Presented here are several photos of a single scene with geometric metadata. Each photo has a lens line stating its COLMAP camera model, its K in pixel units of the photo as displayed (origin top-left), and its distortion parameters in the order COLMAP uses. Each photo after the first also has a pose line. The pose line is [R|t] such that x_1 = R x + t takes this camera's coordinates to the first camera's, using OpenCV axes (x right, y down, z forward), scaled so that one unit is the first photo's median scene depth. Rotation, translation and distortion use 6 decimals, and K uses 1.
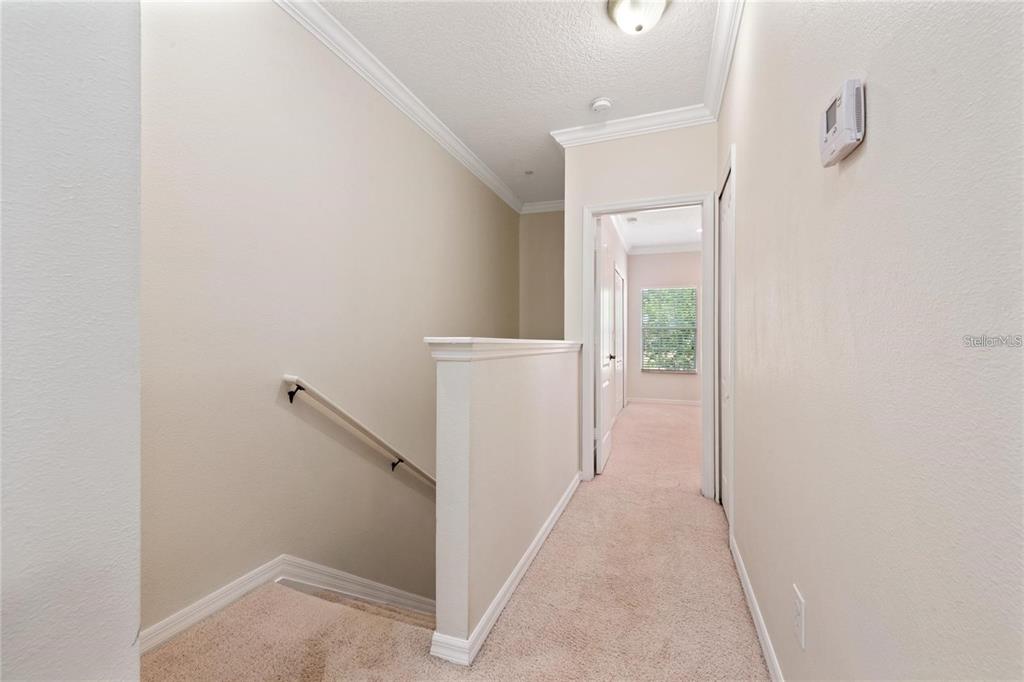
lens RADIAL K [[408.5, 0, 513.6], [0, 408.5, 344.8], [0, 0, 1]] dist [0.005632, -0.000241]
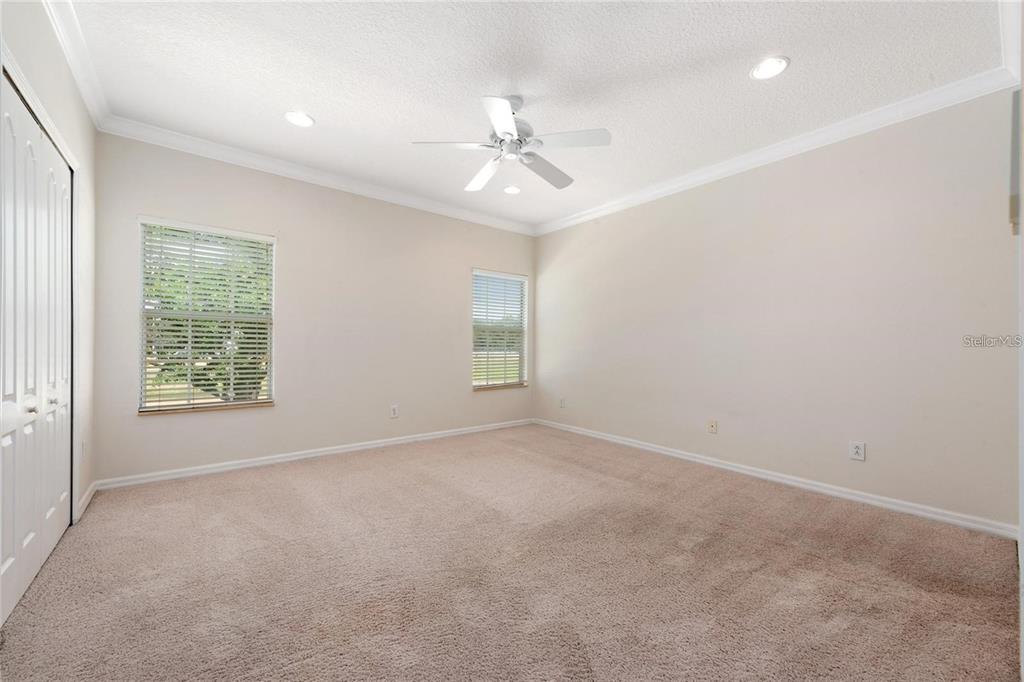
lens RADIAL K [[408.5, 0, 513.6], [0, 408.5, 344.8], [0, 0, 1]] dist [0.005632, -0.000241]
pose [[0.512589, -0.000333, 0.858634, 0.142786], [0.006263, 0.999975, -0.003351, -0.004246], [-0.858611, 0.007095, 0.512578, 0.442148]]
